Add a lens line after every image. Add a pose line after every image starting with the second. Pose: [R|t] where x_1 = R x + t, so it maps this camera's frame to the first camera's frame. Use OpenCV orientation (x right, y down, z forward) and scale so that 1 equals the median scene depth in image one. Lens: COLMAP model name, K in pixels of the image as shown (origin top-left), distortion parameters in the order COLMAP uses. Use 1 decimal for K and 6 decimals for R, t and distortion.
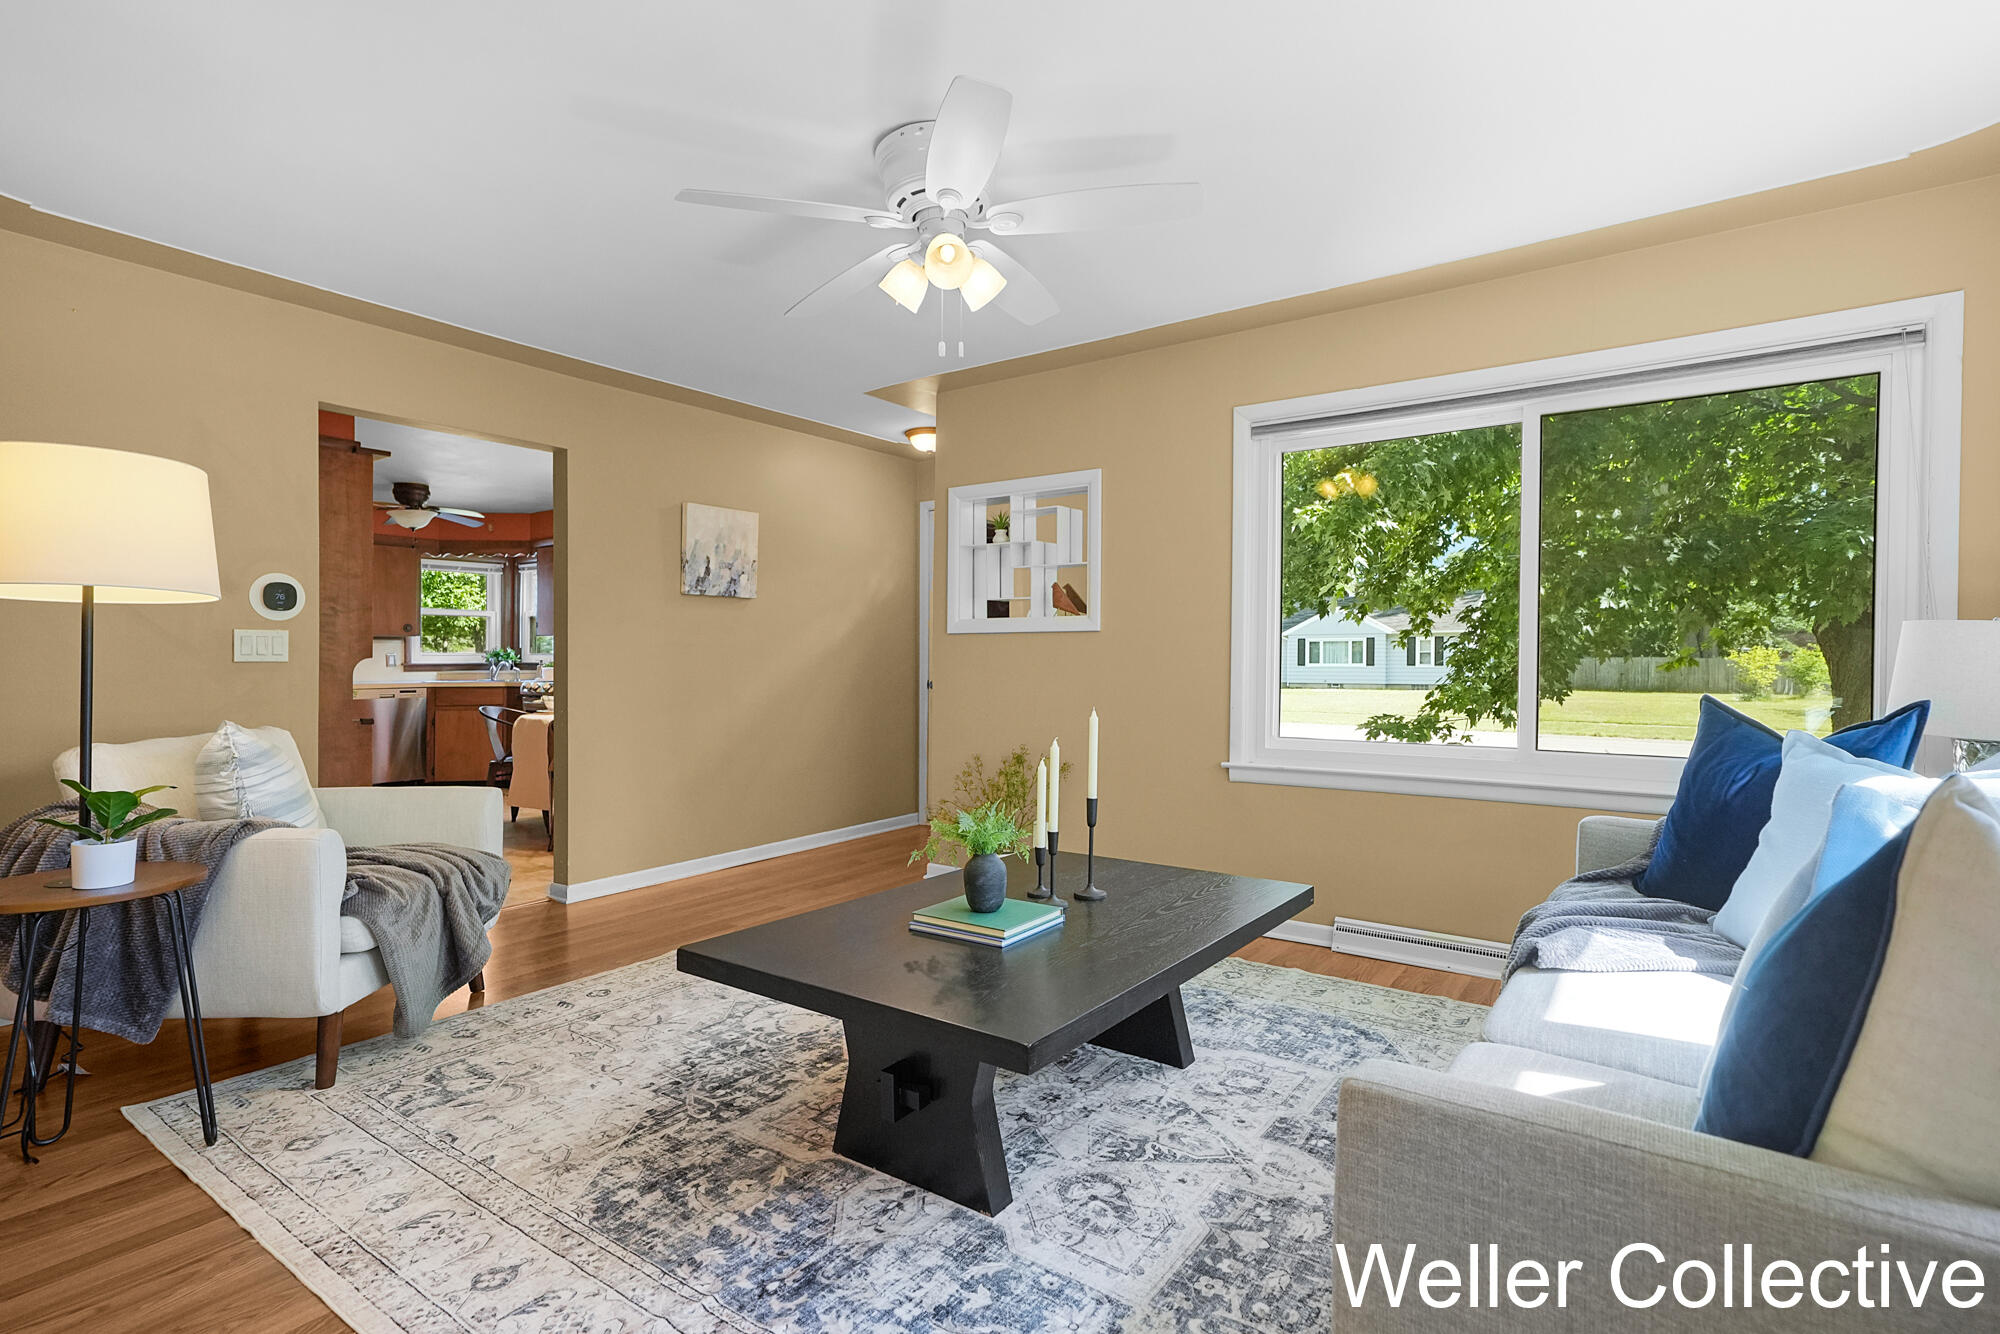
lens RADIAL K [[1022.4, 0, 998.9], [0, 1022.4, 663.4], [0, 0, 1]] dist [0.003856, 0.000406]
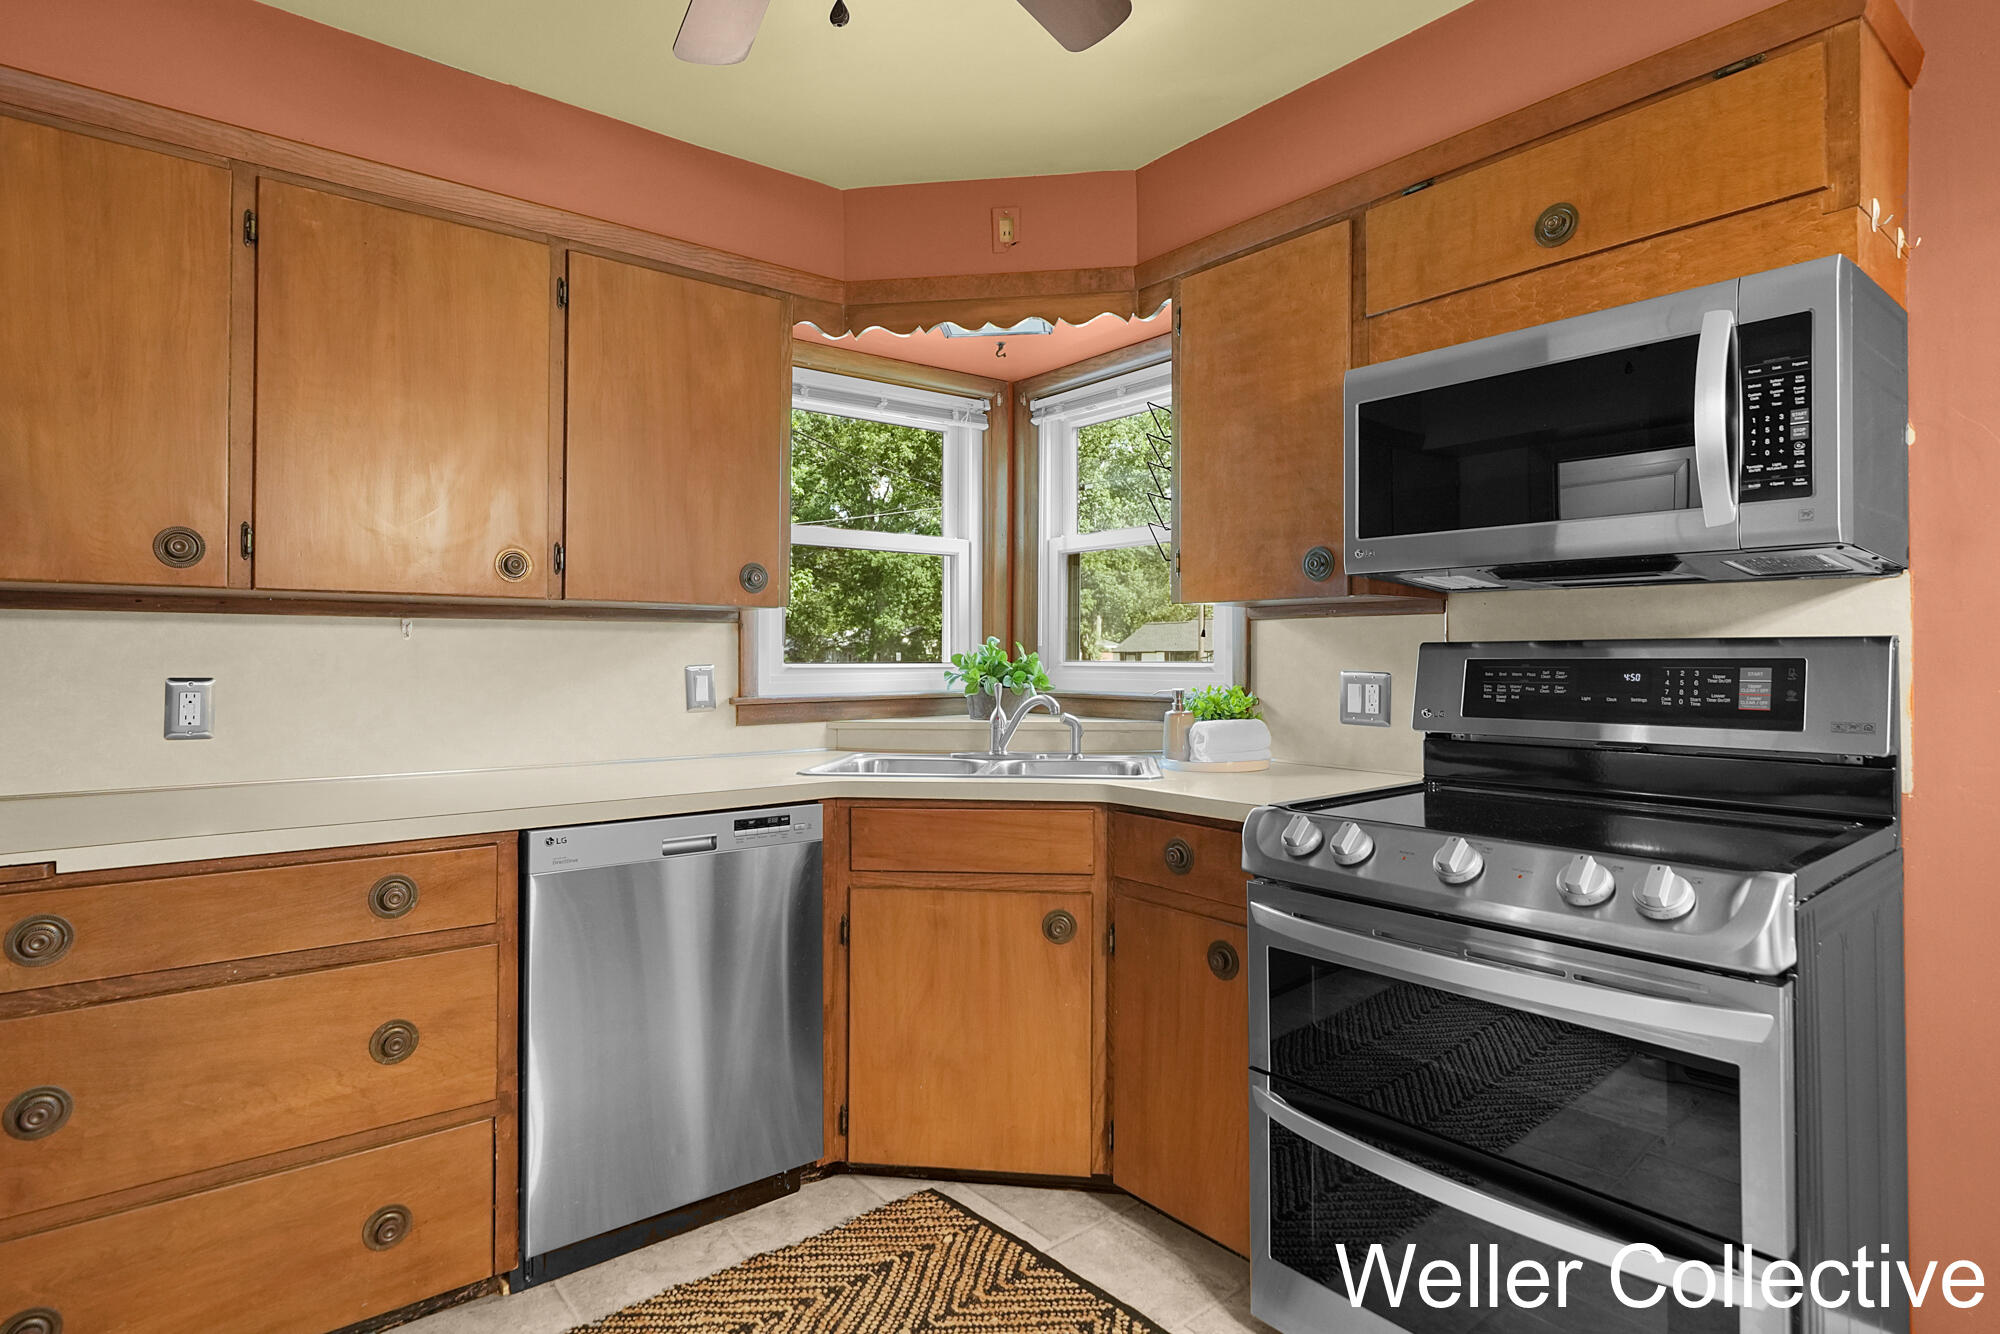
lens RADIAL K [[1022.4, 0, 989.1], [0, 1022.4, 645.3], [0, 0, 1]] dist [0.003856, 0.000406]
pose [[0.966844, 0.000564, -0.255368, -1.318432], [-0.004010, 0.999908, -0.012972, -0.037107], [0.255337, 0.013566, 0.966757, 2.217813]]
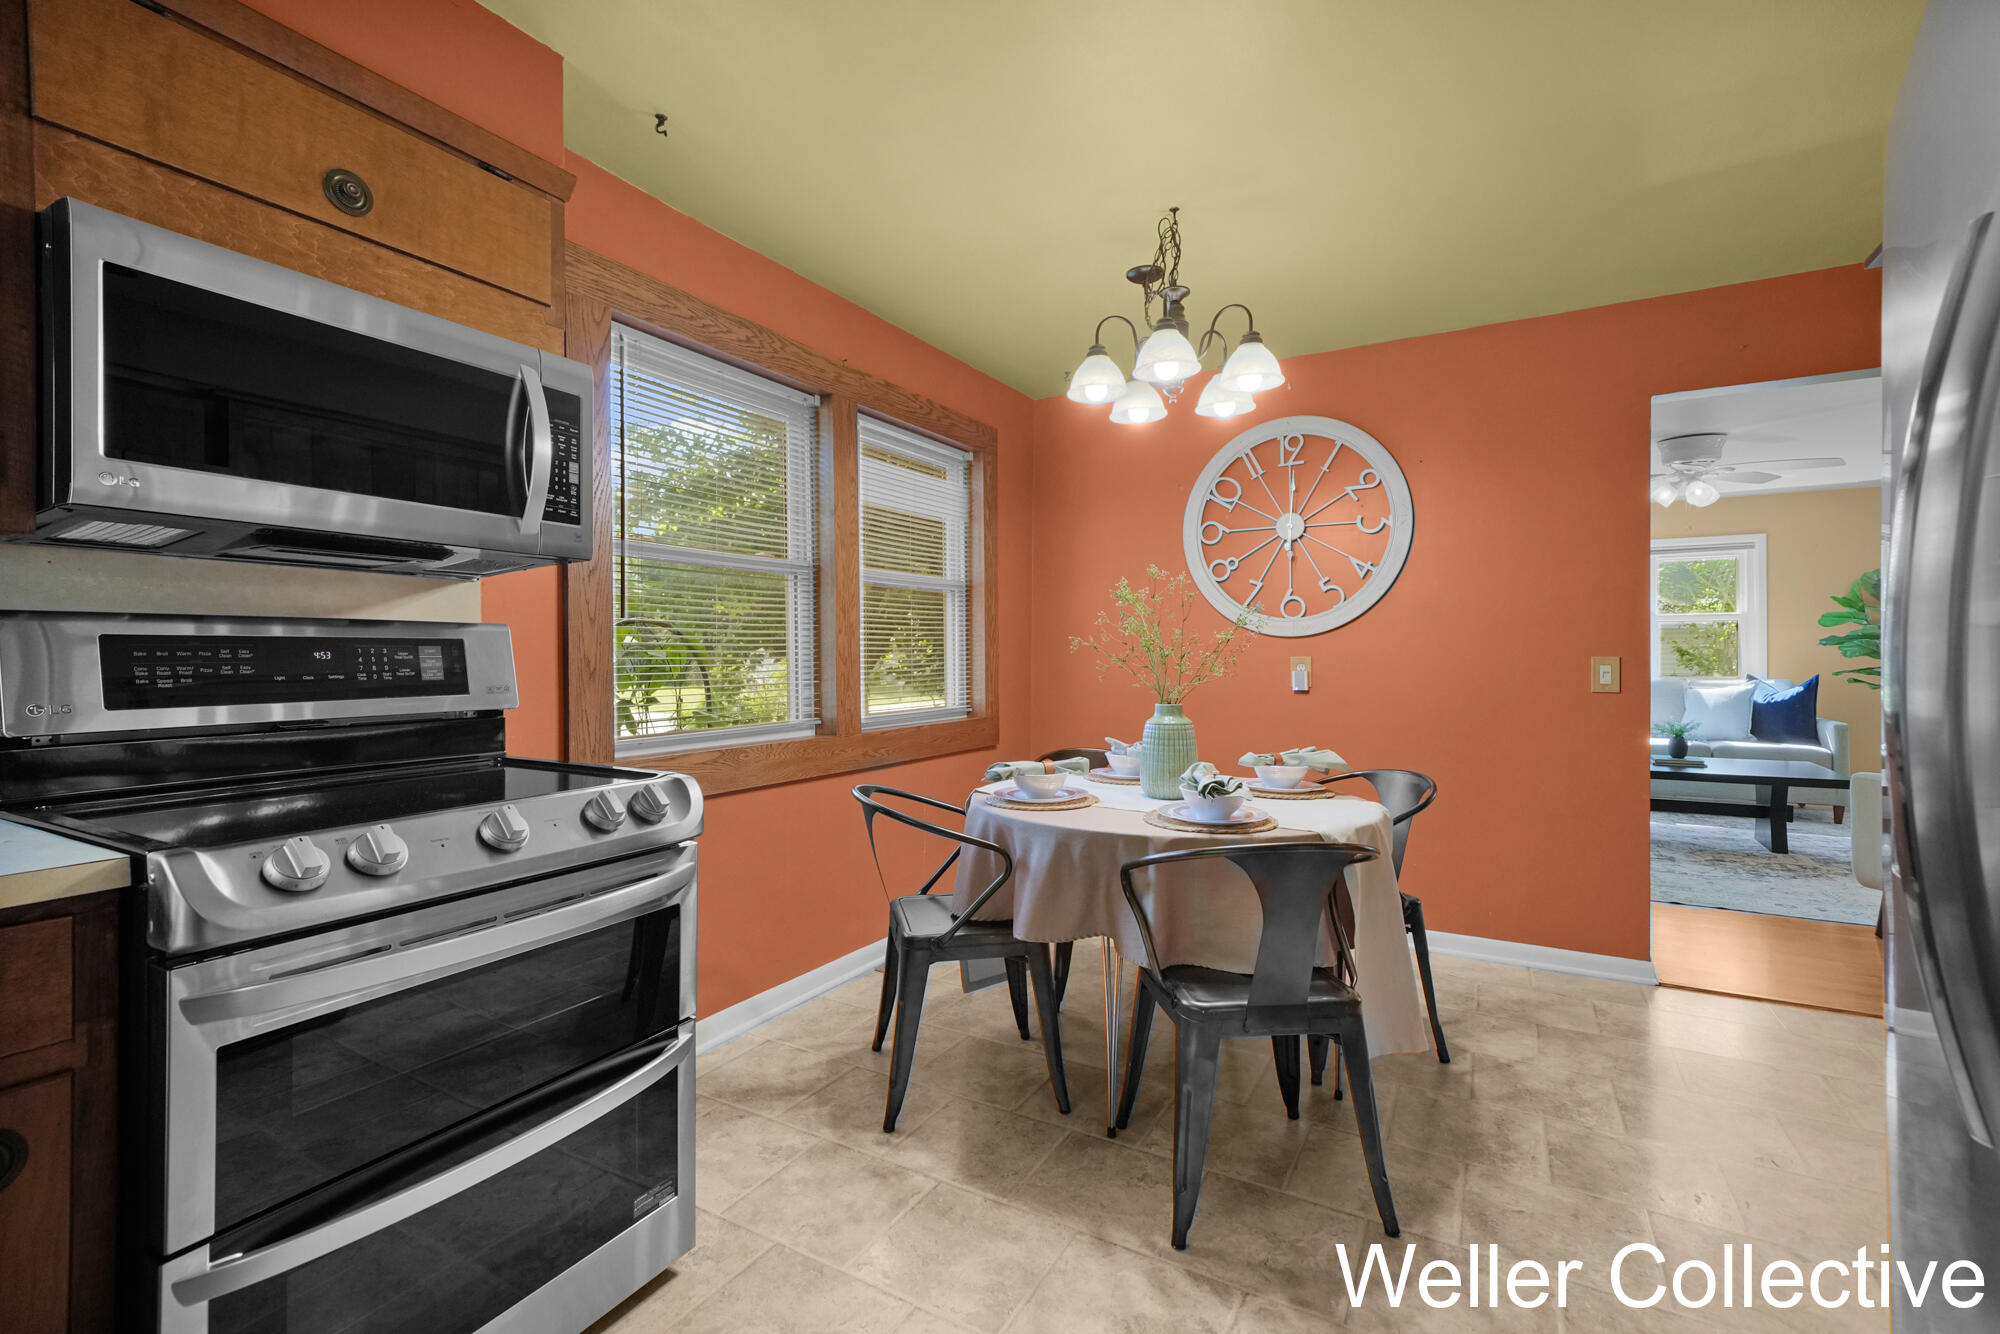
lens RADIAL K [[865.8, 0, 994.2], [0, 865.8, 661.9], [0, 0, 1]] dist [0.004394, 0.000855]
pose [[-0.091104, -0.003669, 0.995835, -1.733826], [0.005506, 0.999976, 0.004188, -0.020964], [-0.995826, 0.005865, -0.091081, 2.604789]]
